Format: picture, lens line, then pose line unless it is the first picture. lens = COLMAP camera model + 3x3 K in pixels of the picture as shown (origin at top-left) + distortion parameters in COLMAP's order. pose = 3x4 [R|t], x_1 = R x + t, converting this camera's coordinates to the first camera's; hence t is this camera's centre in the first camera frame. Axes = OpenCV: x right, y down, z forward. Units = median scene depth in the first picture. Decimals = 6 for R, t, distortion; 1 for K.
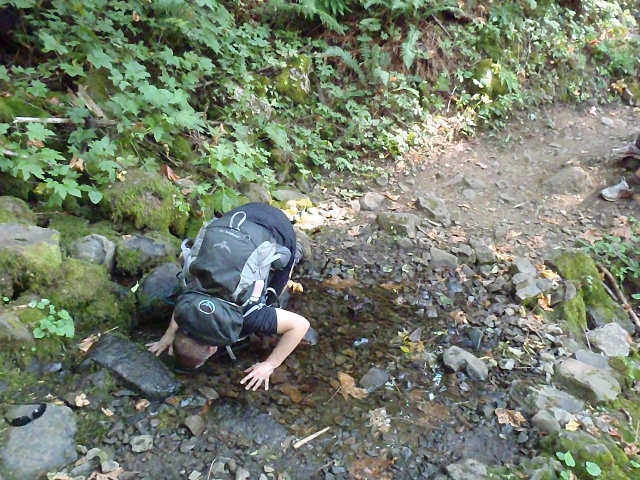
lens RADIAL K [[548.2, 0, 320.0], [0, 548.2, 240.0], [0, 0, 1]] dist [-0.064442, 0.050203]
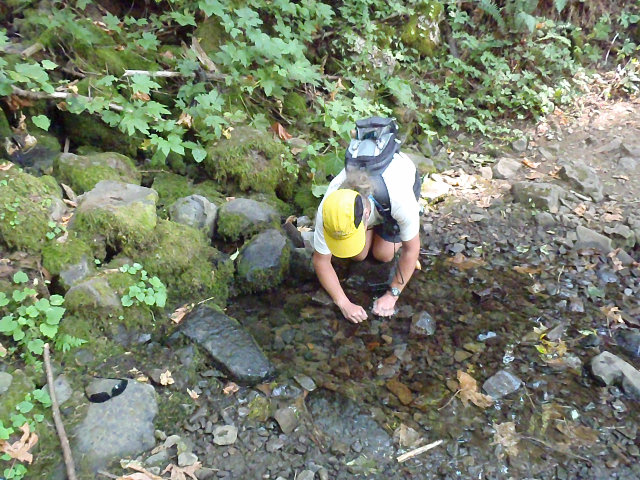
lens RADIAL K [[548.2, 0, 320.0], [0, 548.2, 240.0], [0, 0, 1]] dist [-0.064442, 0.050203]
pose [[0.975394, 0.054519, -0.213623, -0.003882], [-0.040871, 0.996862, 0.067792, -0.005535], [0.216649, -0.057393, 0.974561, 0.119923]]
